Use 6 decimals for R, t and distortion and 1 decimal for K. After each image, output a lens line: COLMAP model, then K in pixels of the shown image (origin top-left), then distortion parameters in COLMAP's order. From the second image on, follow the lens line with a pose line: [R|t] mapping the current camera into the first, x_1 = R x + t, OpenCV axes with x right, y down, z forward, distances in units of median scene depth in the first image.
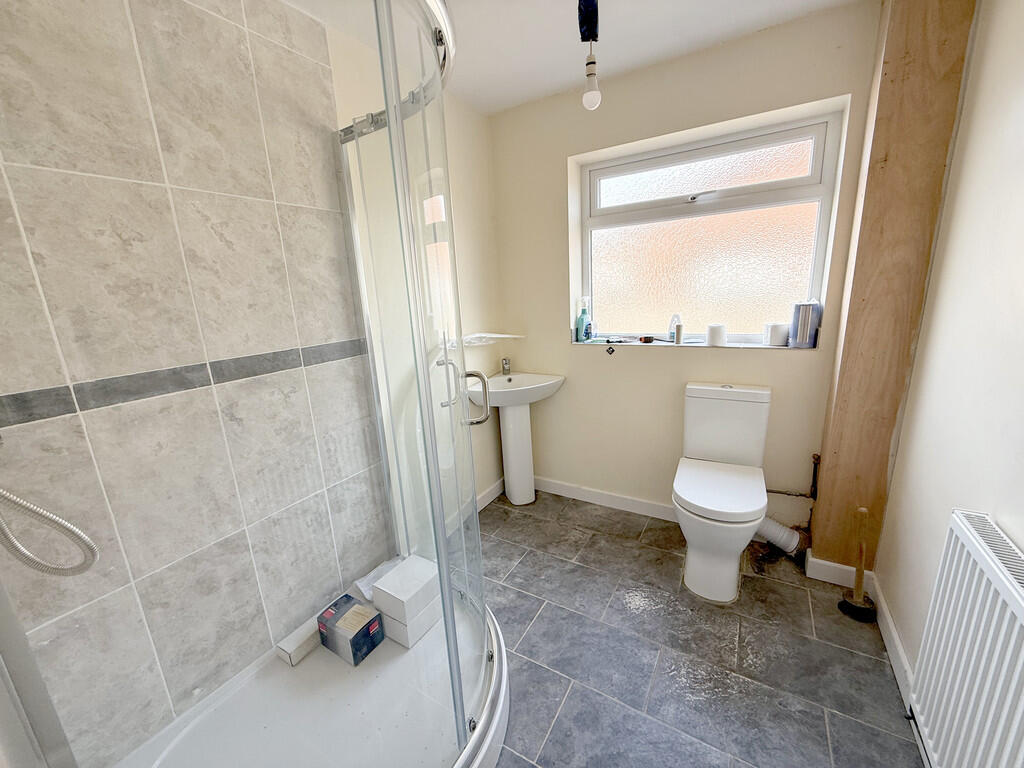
lens RADIAL K [[407.8, 0, 511.3], [0, 407.8, 387.6], [0, 0, 1]] dist [-0.002400, -0.000137]
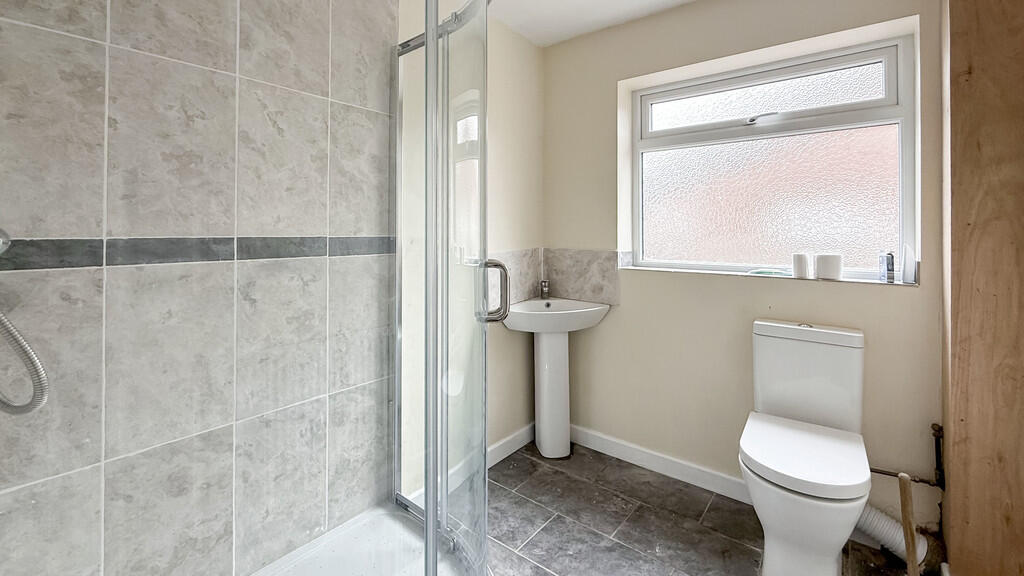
lens RADIAL K [[434.8, 0, 533.3], [0, 434.8, 282.5], [0, 0, 1]] dist [-0.003069, -0.000229]
pose [[0.989349, 0.054085, -0.135145, 0.120008], [-0.085092, 0.968147, -0.235479, 0.213622], [0.118104, 0.244470, 0.962437, 0.074015]]
